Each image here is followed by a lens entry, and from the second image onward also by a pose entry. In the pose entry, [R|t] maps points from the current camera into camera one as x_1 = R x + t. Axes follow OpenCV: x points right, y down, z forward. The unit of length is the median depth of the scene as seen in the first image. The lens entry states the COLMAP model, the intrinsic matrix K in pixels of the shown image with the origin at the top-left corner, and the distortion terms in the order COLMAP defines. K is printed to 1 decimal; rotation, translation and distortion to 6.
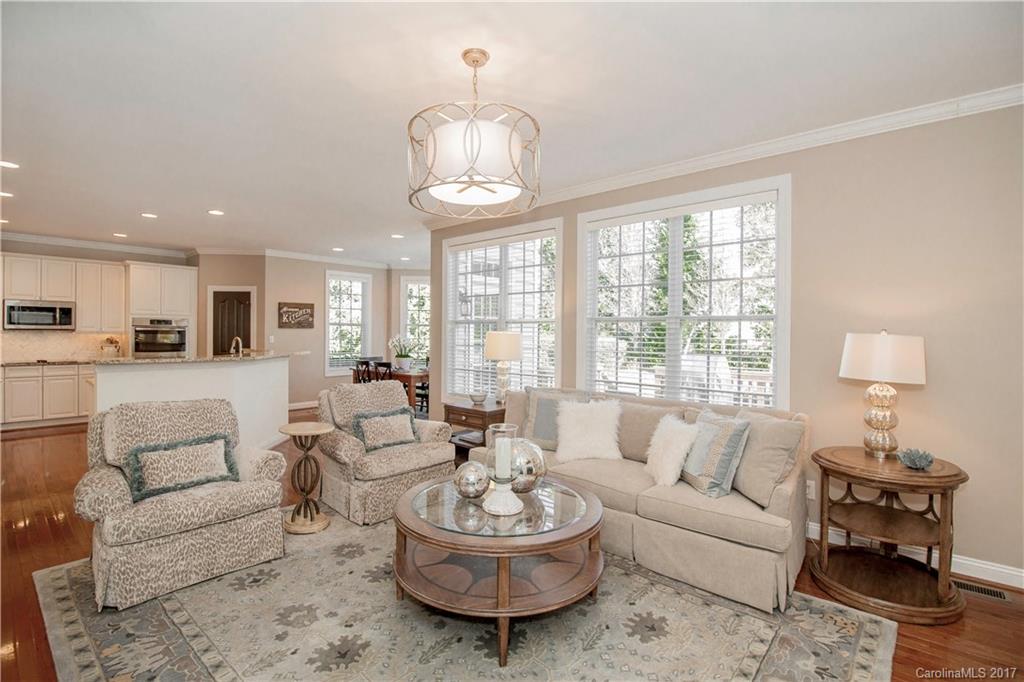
lens RADIAL K [[483.0, 0, 512.1], [0, 483.0, 335.4], [0, 0, 1]] dist [-0.014143, -0.000114]
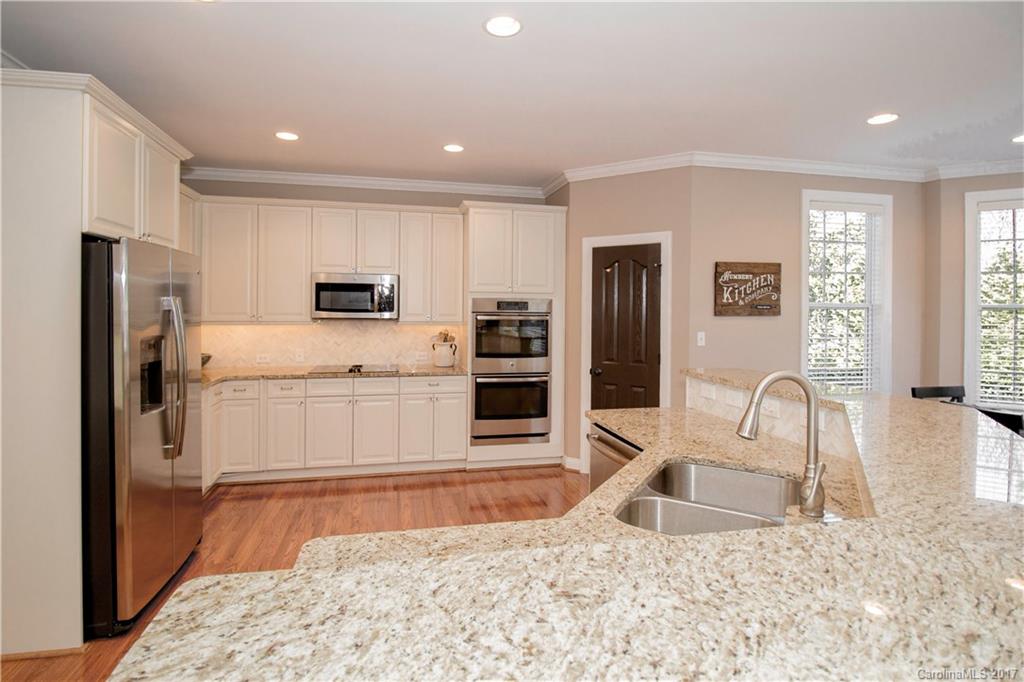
lens RADIAL K [[483.0, 0, 490.9], [0, 483.0, 314.8], [0, 0, 1]] dist [-0.014143, -0.000114]
pose [[0.807484, 0.002070, -0.589885, -0.423043], [-0.002350, 0.999997, 0.000293, -0.017248], [0.589884, 0.001150, 0.807487, 0.531599]]
